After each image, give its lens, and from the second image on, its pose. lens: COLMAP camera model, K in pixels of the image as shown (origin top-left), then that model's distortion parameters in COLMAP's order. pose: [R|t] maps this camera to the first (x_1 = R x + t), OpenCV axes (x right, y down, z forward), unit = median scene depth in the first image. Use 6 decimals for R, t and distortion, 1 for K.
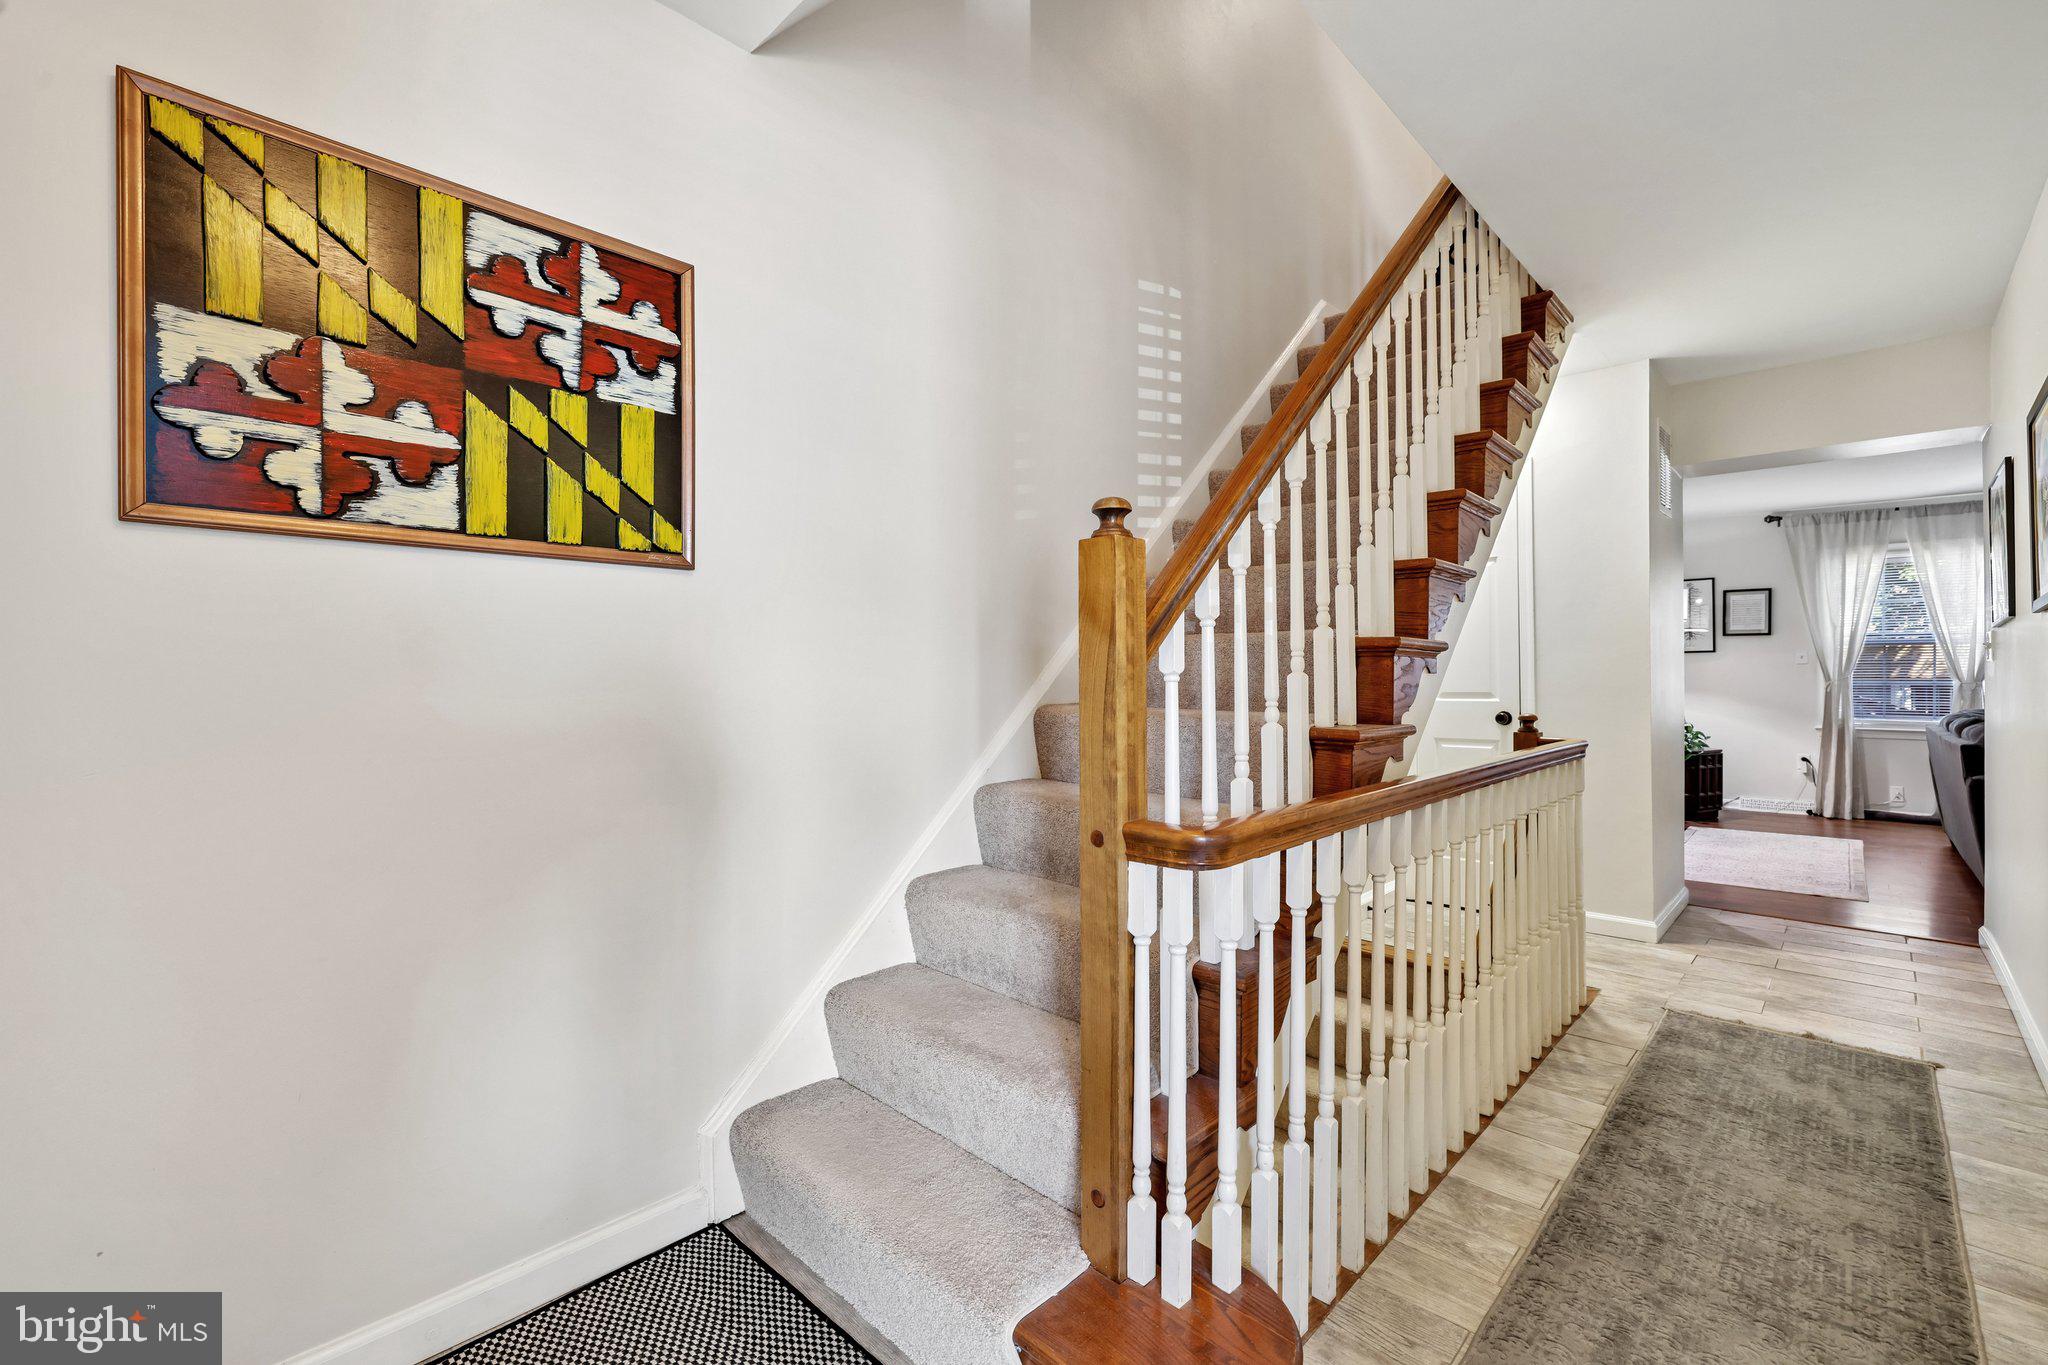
lens RADIAL K [[877.2, 0, 1018.4], [0, 877.2, 672.6], [0, 0, 1]] dist [-0.003410, 0.000563]
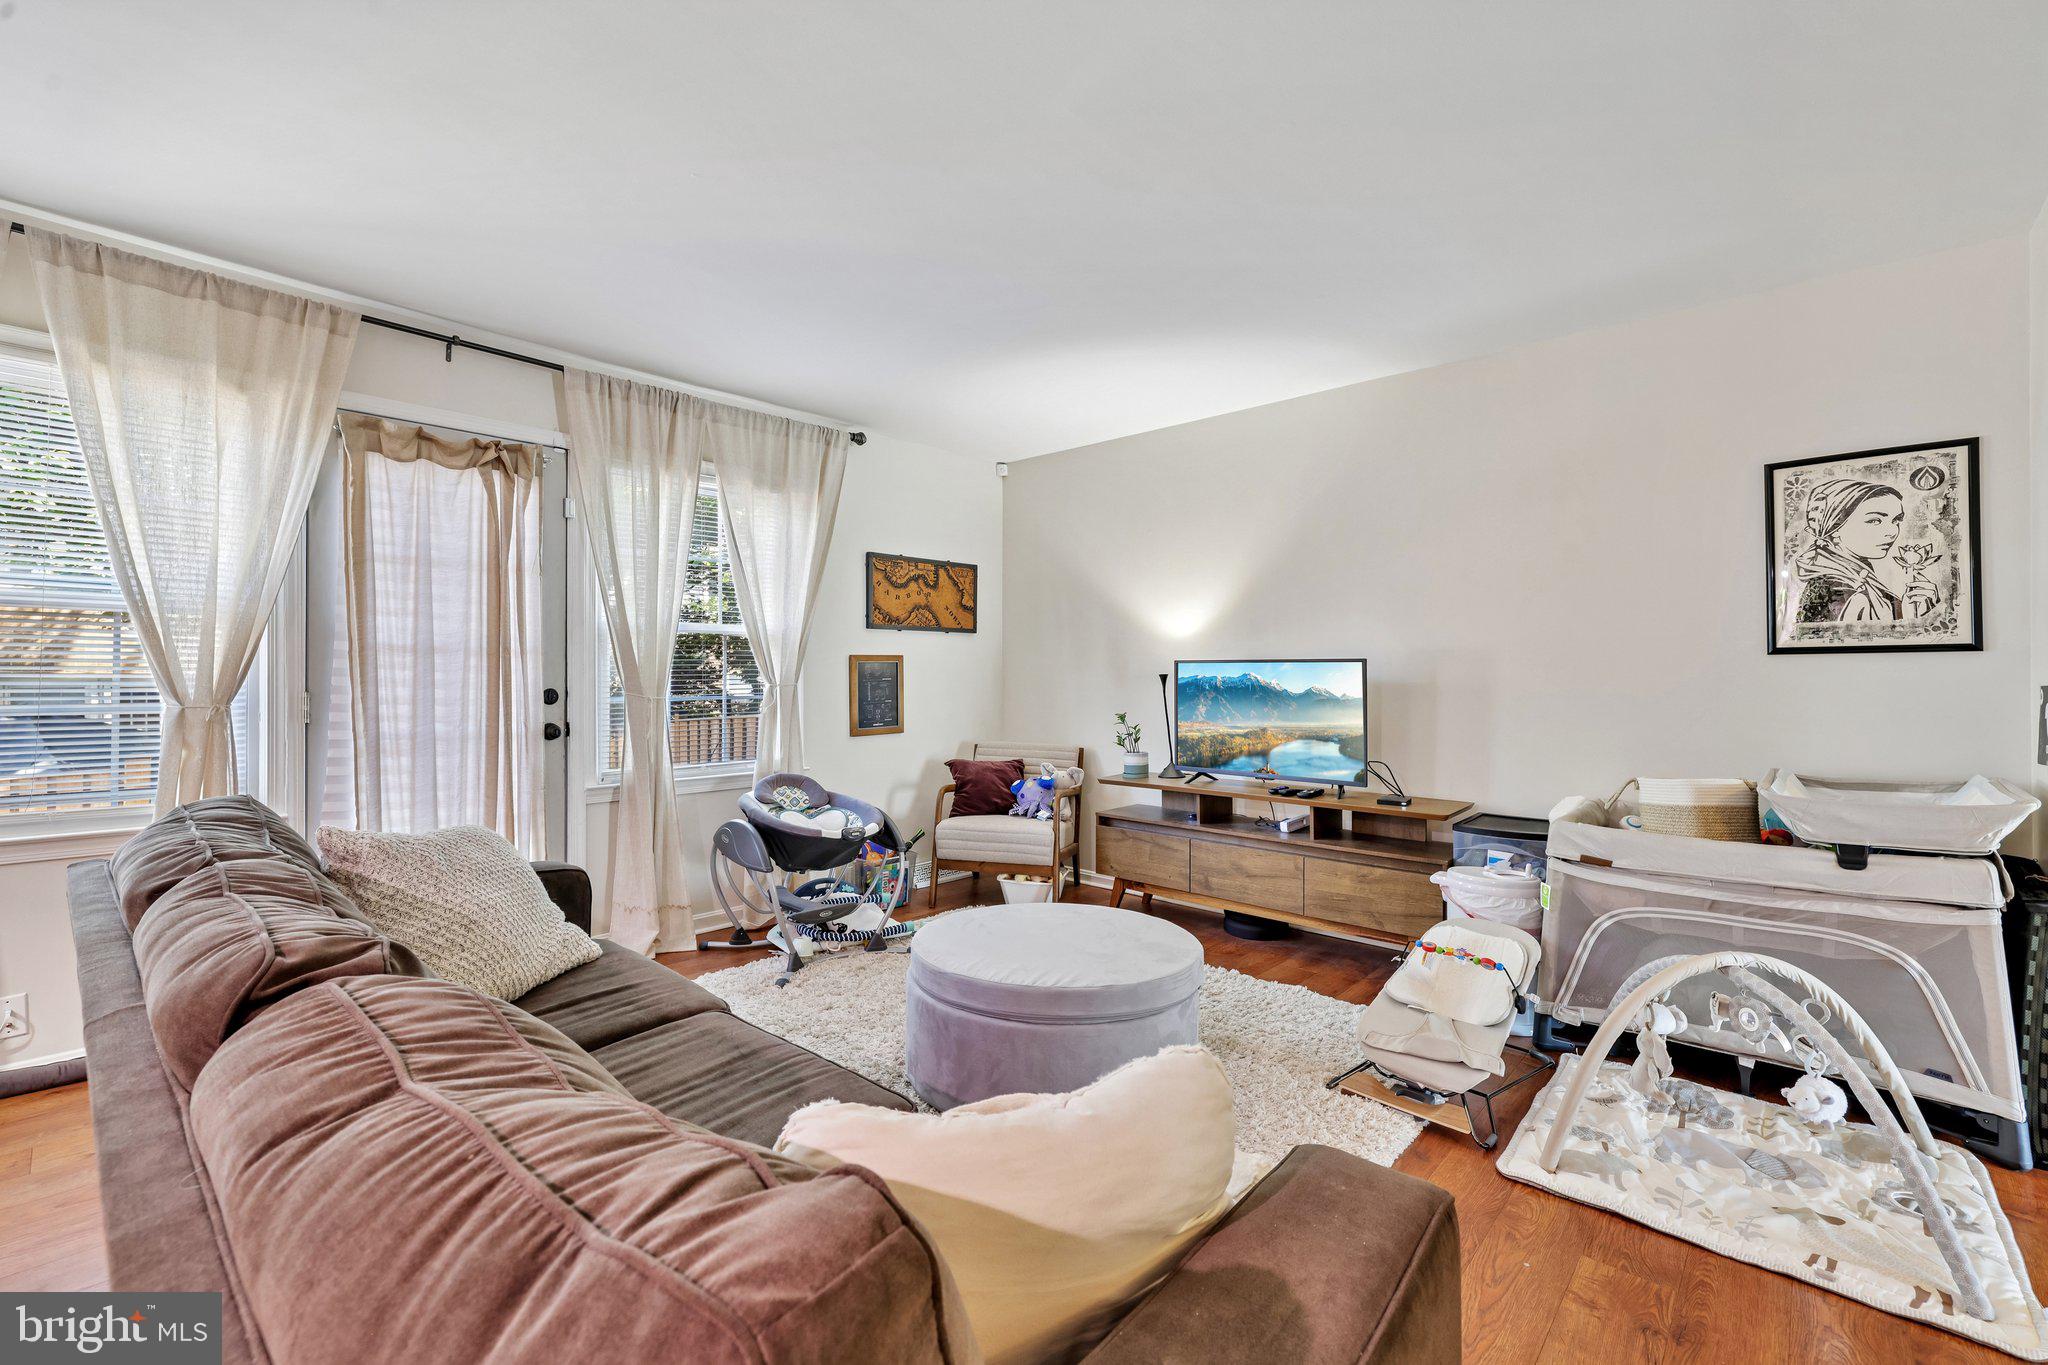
lens RADIAL K [[877.2, 0, 1024.3], [0, 877.2, 675.5], [0, 0, 1]] dist [-0.003410, 0.000563]
pose [[-0.020724, 0.008332, 0.999751, 0.645837], [0.004155, 0.999957, -0.008247, 0.003542], [-0.999777, 0.003983, -0.020758, 0.600694]]
